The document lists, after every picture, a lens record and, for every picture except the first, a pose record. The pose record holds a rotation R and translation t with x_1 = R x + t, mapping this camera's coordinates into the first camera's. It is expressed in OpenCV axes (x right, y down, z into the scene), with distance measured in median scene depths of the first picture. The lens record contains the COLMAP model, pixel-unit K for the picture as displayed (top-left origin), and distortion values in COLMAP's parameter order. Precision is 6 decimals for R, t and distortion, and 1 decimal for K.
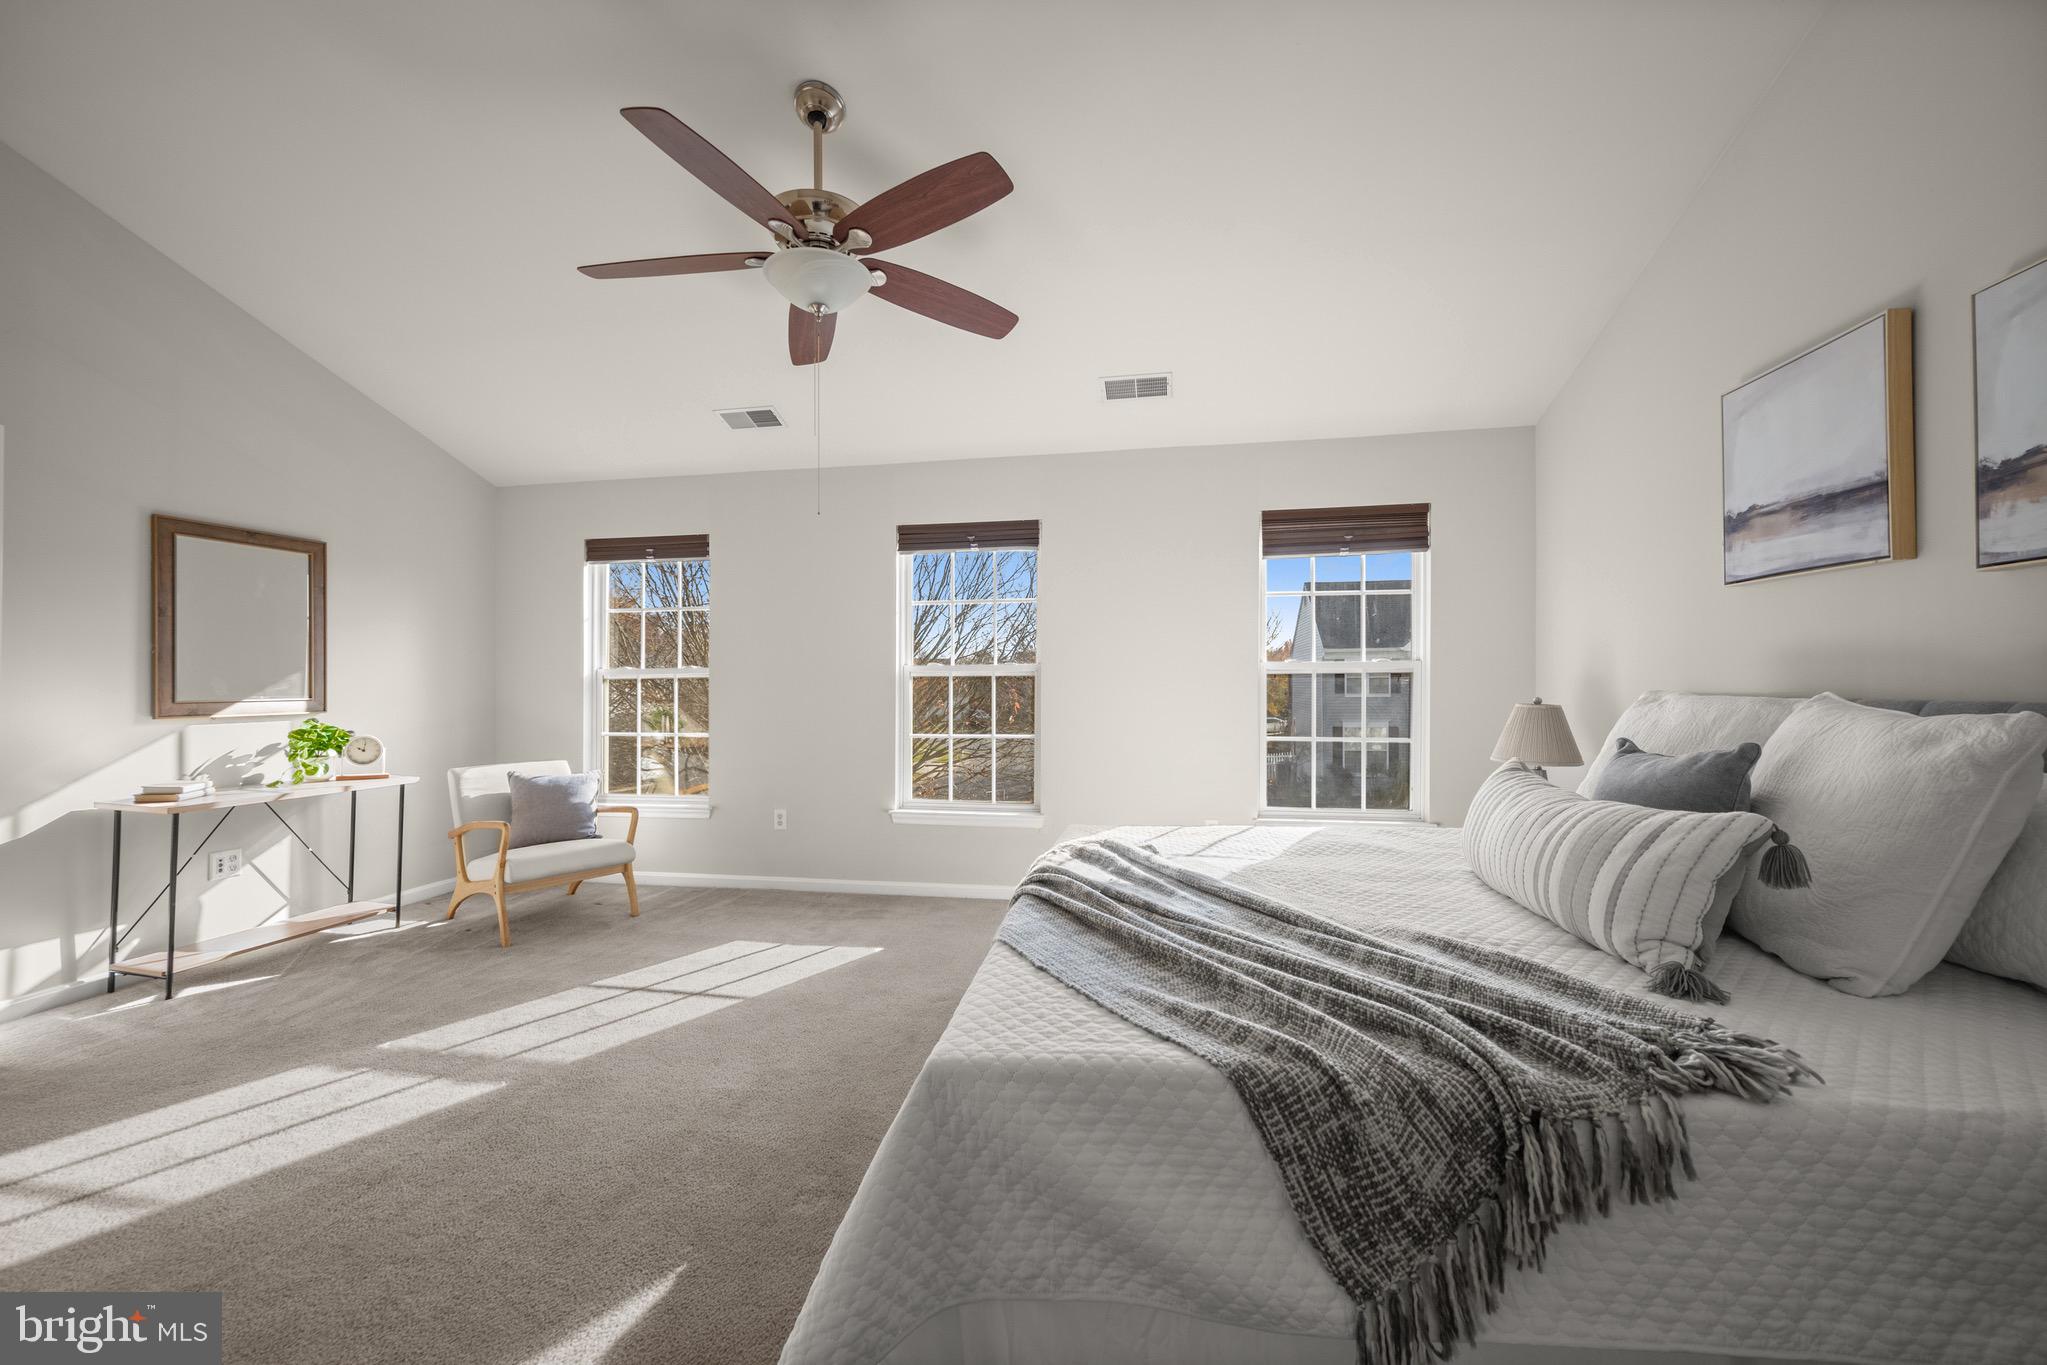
lens RADIAL K [[798.1, 0, 1025.5], [0, 798.1, 678.9], [0, 0, 1]] dist [0.000915, -0.000633]
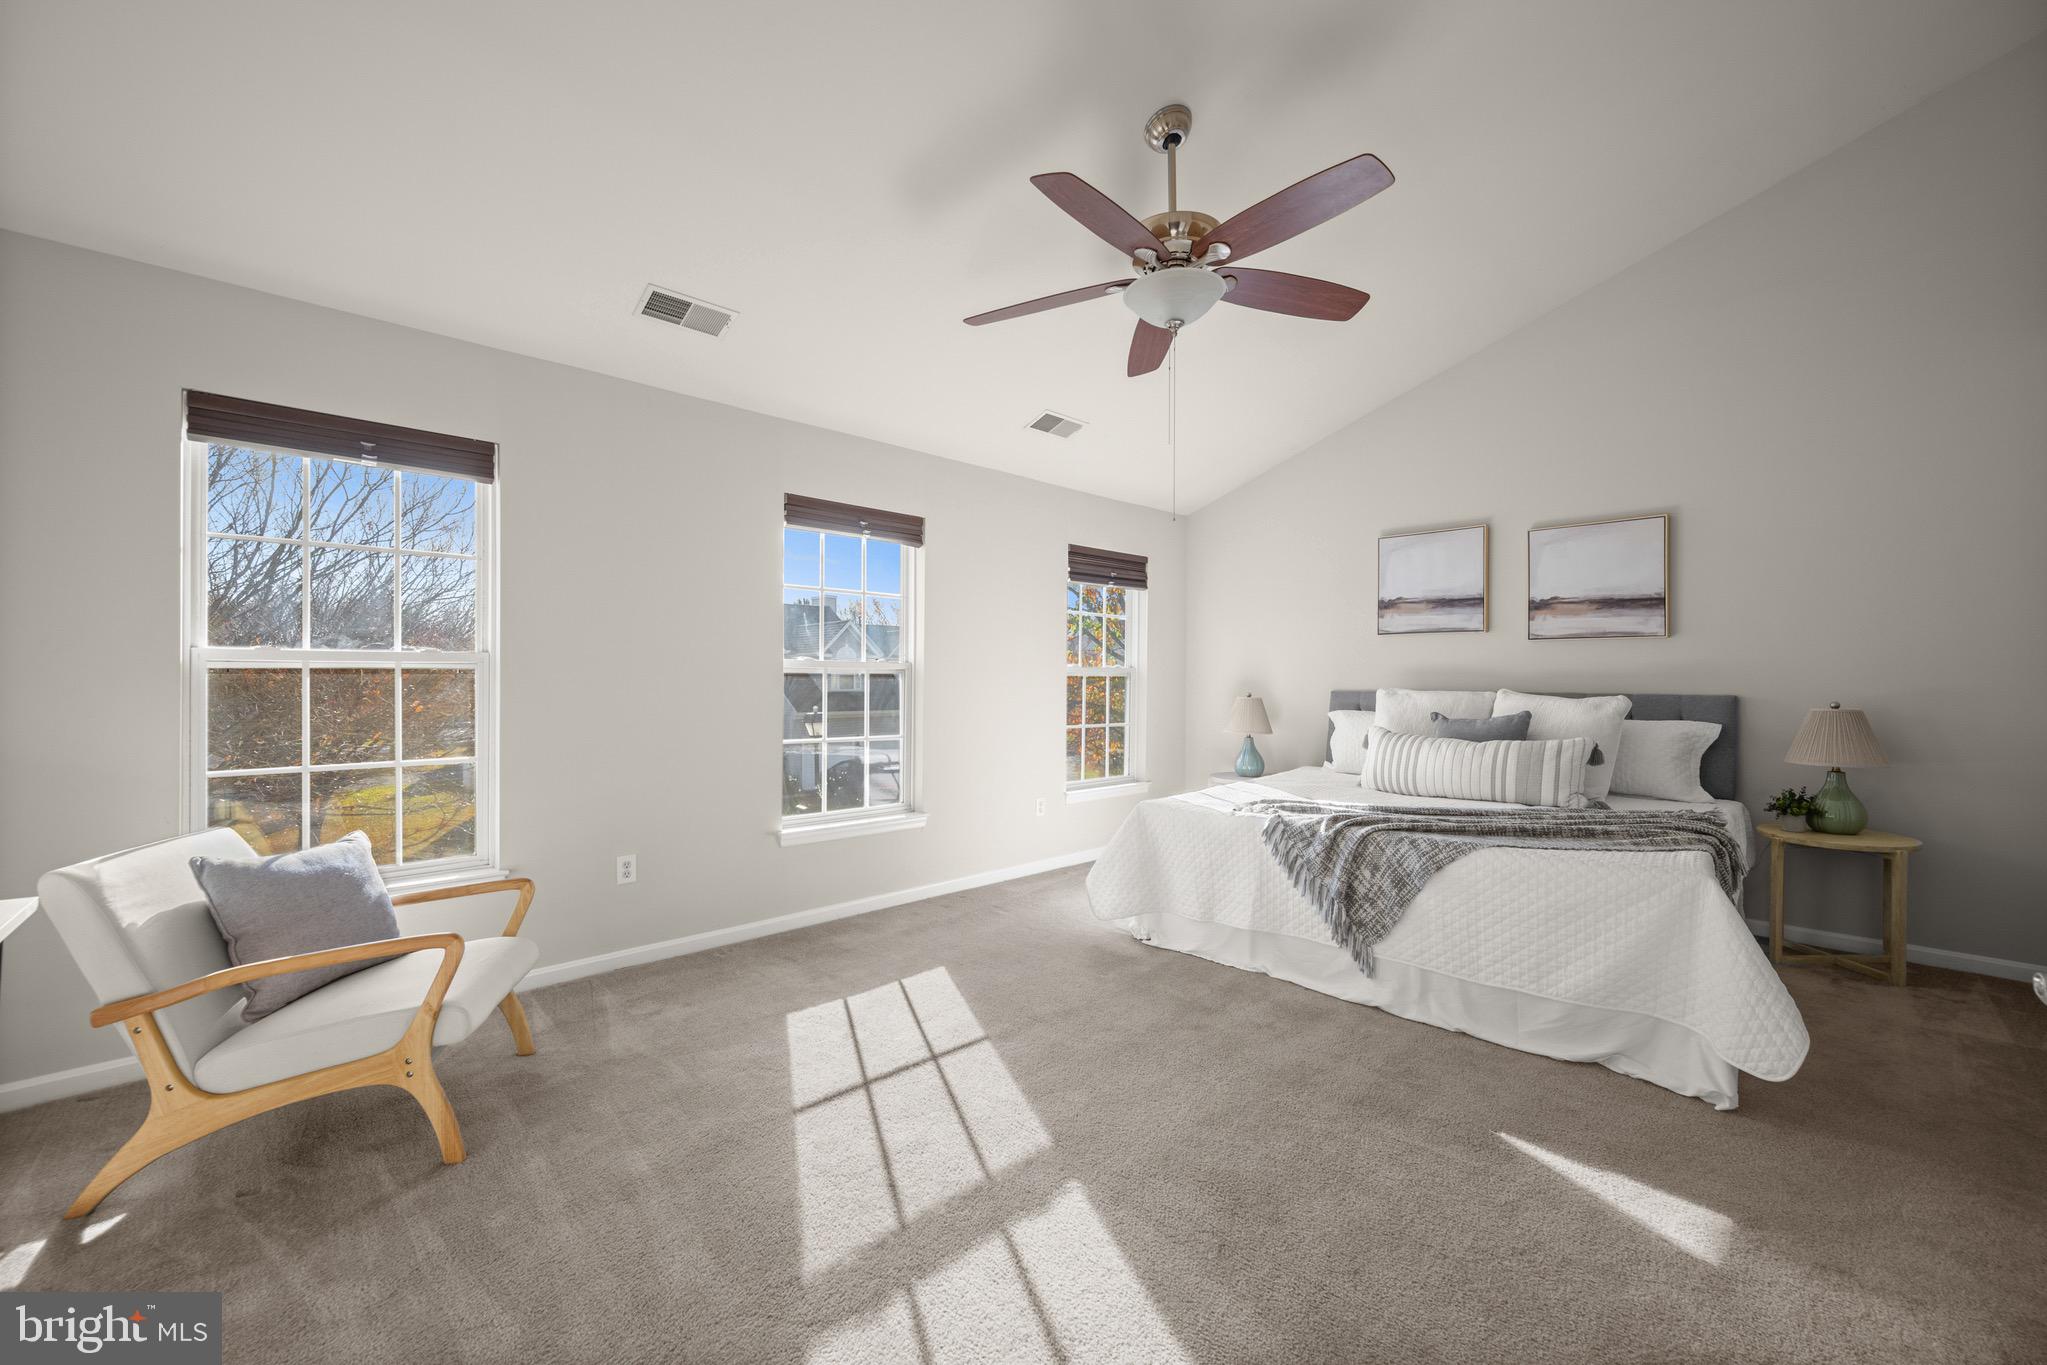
lens RADIAL K [[798.1, 0, 1011.1], [0, 798.1, 687.1], [0, 0, 1]] dist [0.000915, -0.000633]
pose [[0.593899, 0.000816, 0.804539, -0.867765], [-0.009844, 0.999932, 0.006252, 0.006472], [-0.804479, -0.011633, 0.593867, 0.382571]]
